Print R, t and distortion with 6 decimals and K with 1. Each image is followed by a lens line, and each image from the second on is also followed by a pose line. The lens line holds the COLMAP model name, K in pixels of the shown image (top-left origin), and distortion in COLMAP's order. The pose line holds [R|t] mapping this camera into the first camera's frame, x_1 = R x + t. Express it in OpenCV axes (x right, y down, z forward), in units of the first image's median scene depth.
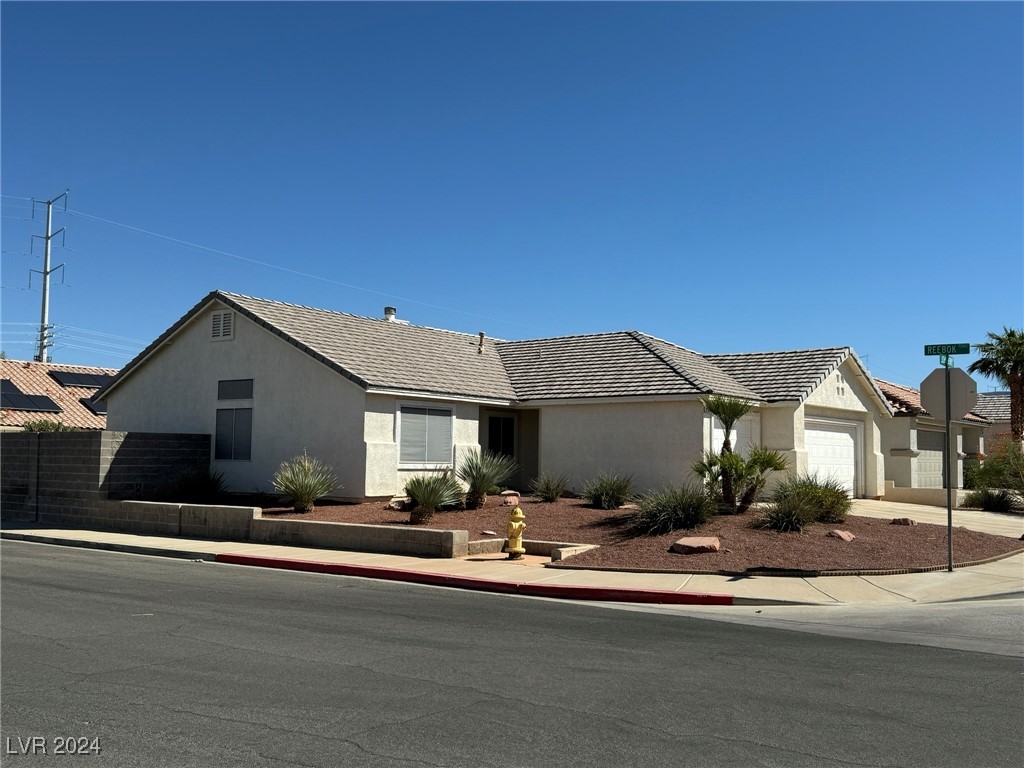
lens RADIAL K [[973.5, 0, 511.5], [0, 973.5, 383.5], [0, 0, 1]] dist [0.103876, 0.000000]
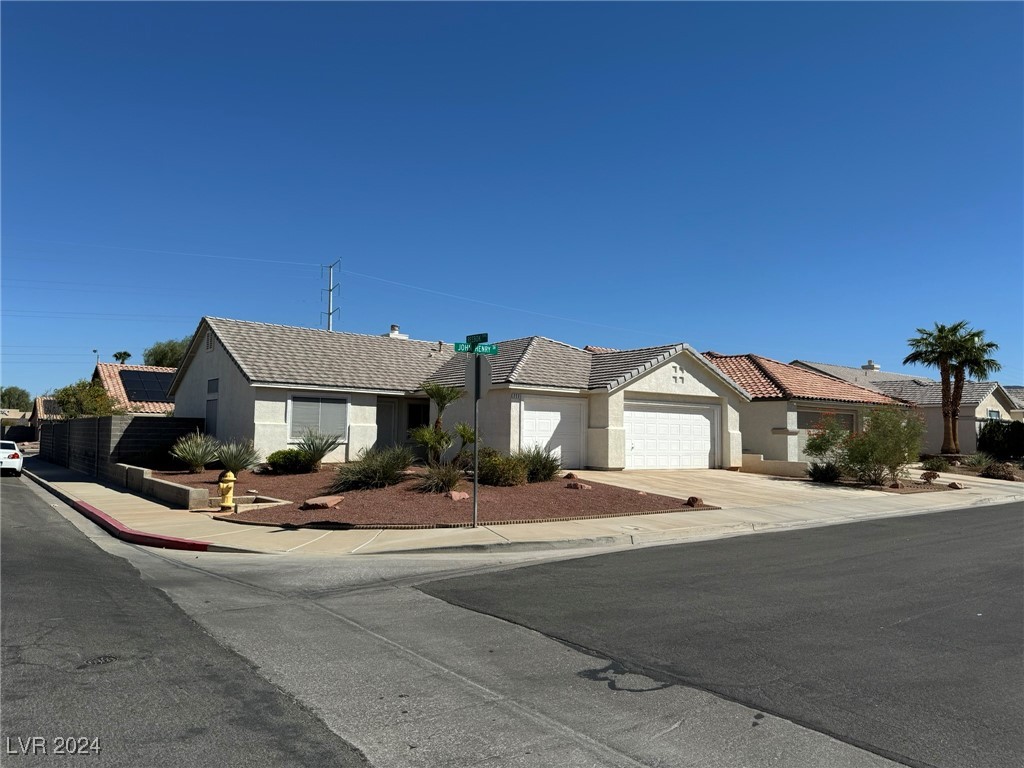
lens RADIAL K [[712.3, 0, 513.4], [0, 712.3, 375.9], [0, 0, 1]] dist [0.046269, -0.054243]
pose [[0.967588, -0.019731, -0.251762, 0.402701], [0.017059, 0.999773, -0.012794, 0.012135], [0.251958, 0.008084, 0.967705, 0.113164]]
